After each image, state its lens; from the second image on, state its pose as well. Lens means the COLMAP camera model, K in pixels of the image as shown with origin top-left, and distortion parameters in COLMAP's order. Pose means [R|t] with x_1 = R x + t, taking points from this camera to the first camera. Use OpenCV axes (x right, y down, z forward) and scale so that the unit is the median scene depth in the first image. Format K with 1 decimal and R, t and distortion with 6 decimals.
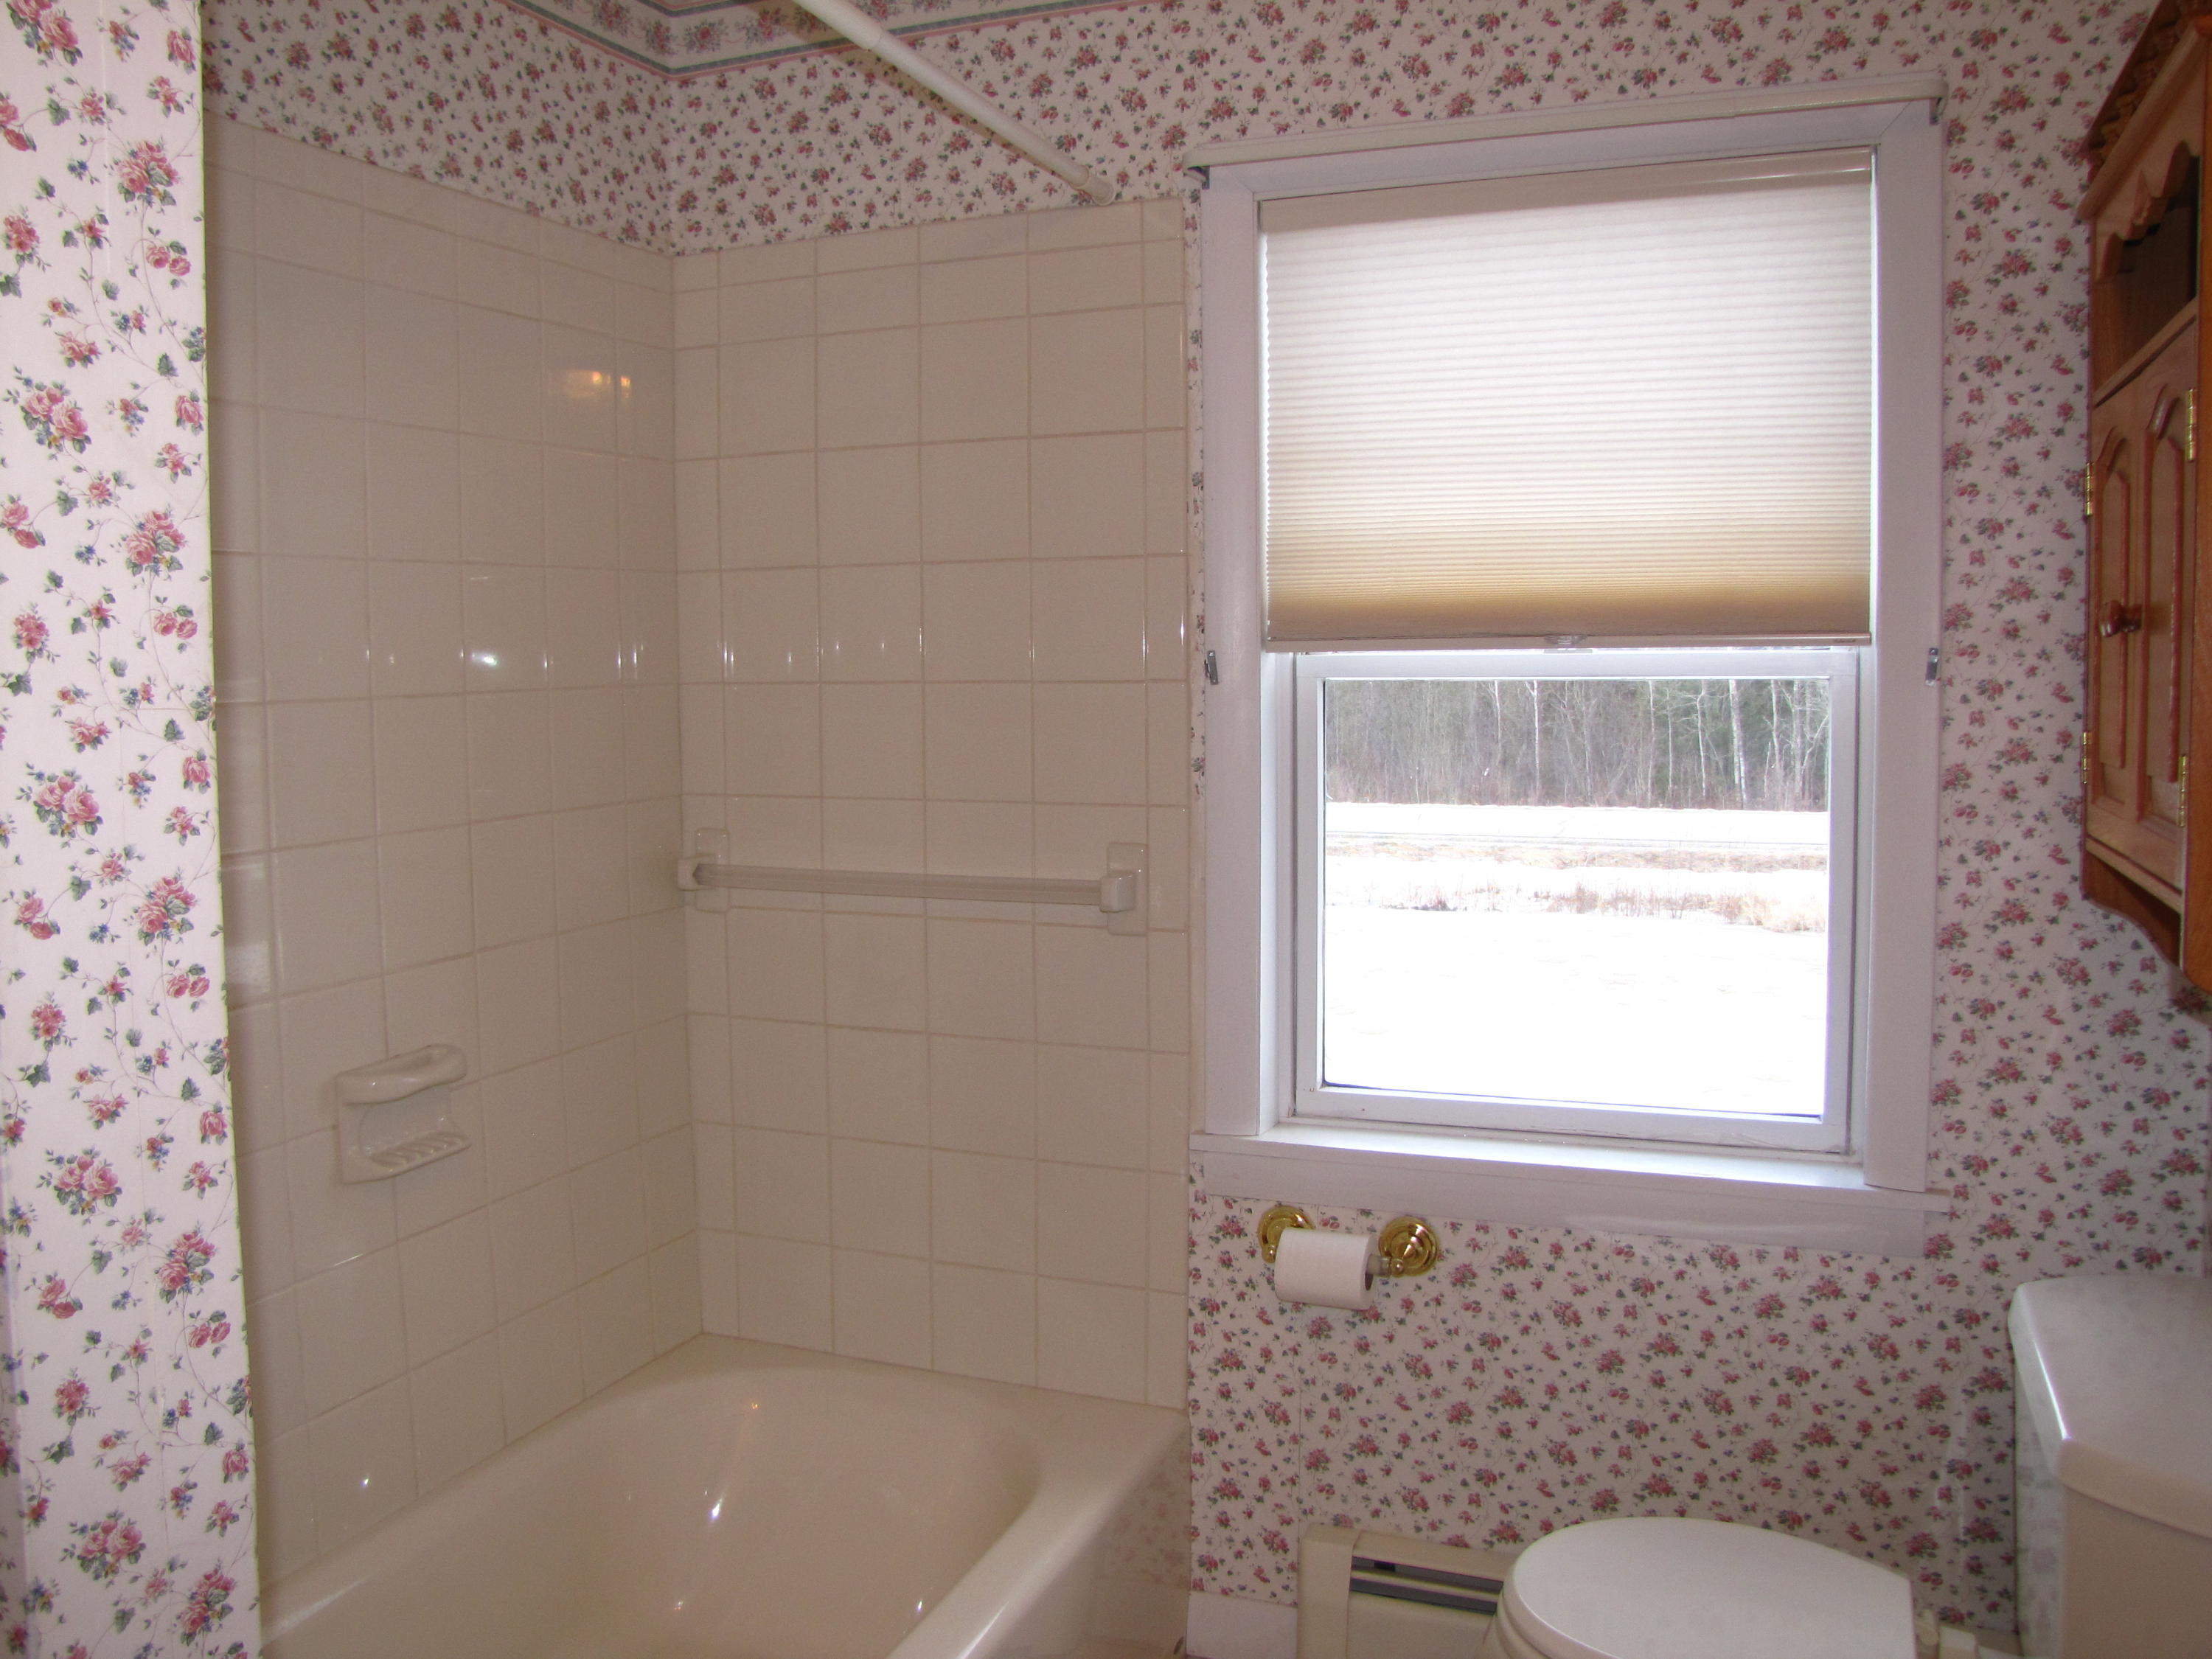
lens RADIAL K [[1837.5, 0, 1104.6], [0, 1837.5, 776.7], [0, 0, 1]] dist [-0.182535, 0.162932]
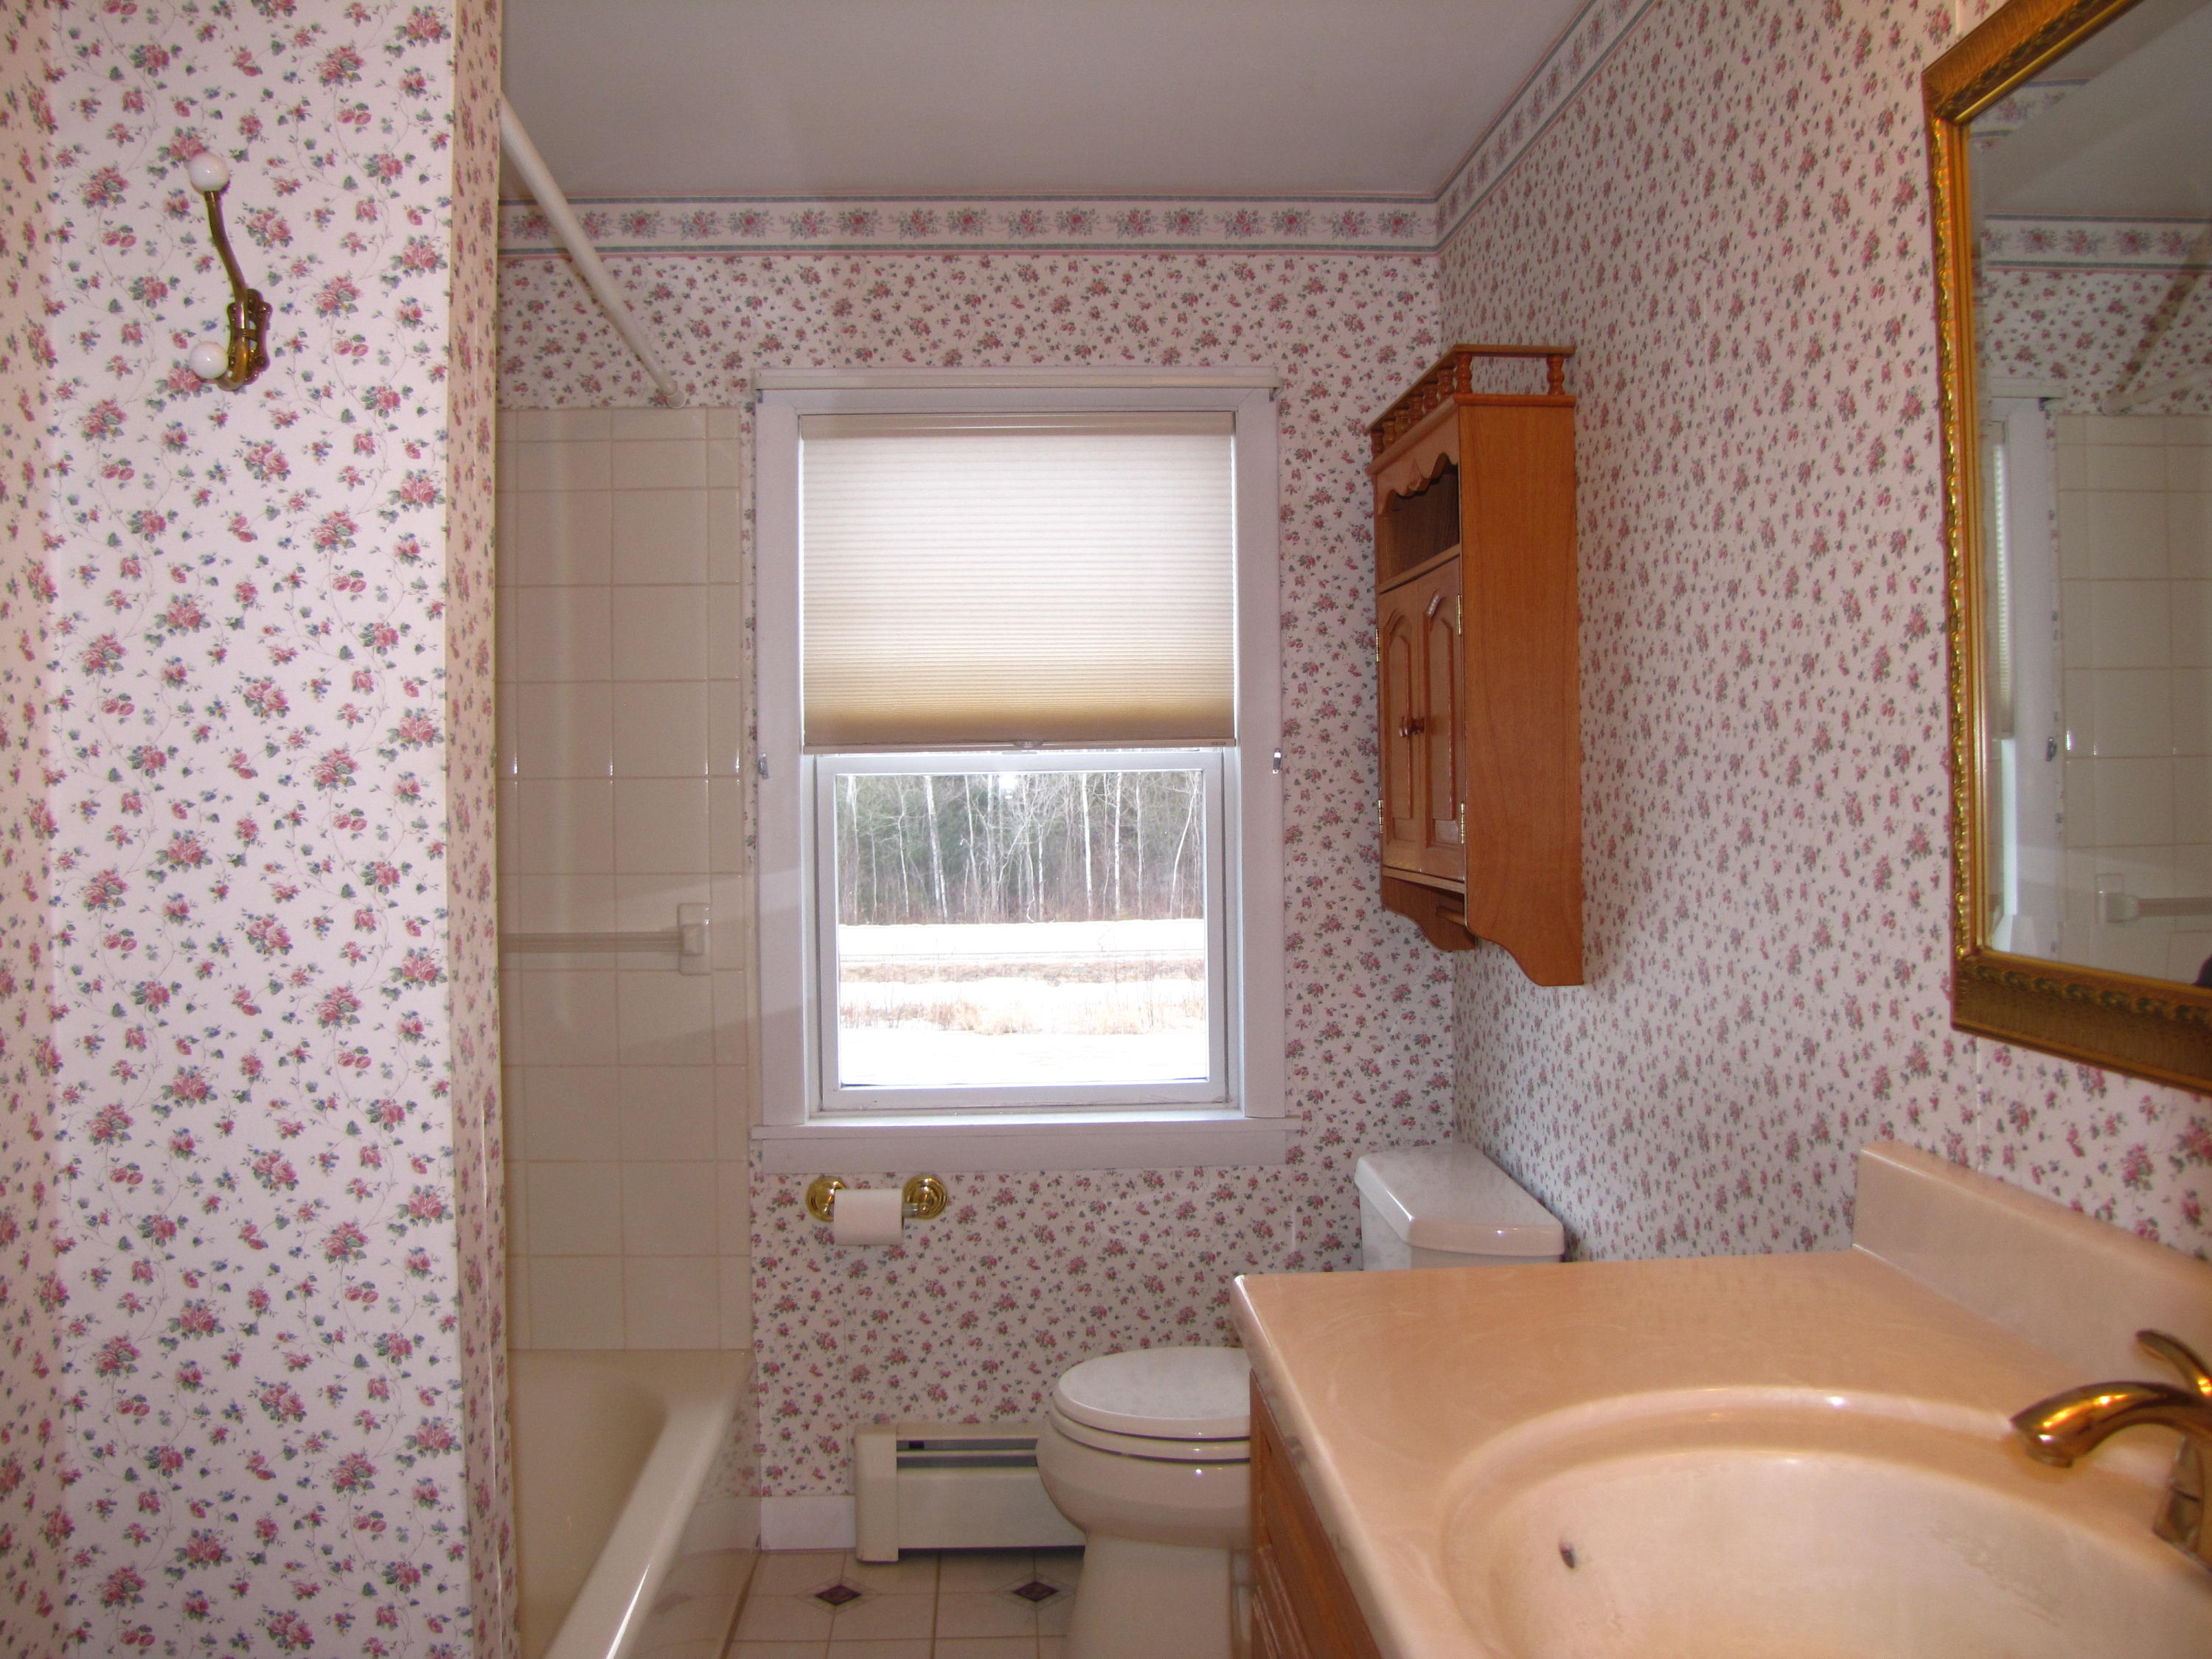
lens RADIAL K [[1837.5, 0, 1104.6], [0, 1837.5, 776.7], [0, 0, 1]] dist [-0.182535, 0.162932]
pose [[0.906428, -0.001120, 0.422359, -0.279009], [0.030197, 0.997609, -0.062160, 0.037908], [-0.421280, 0.069097, 0.904295, -0.291545]]
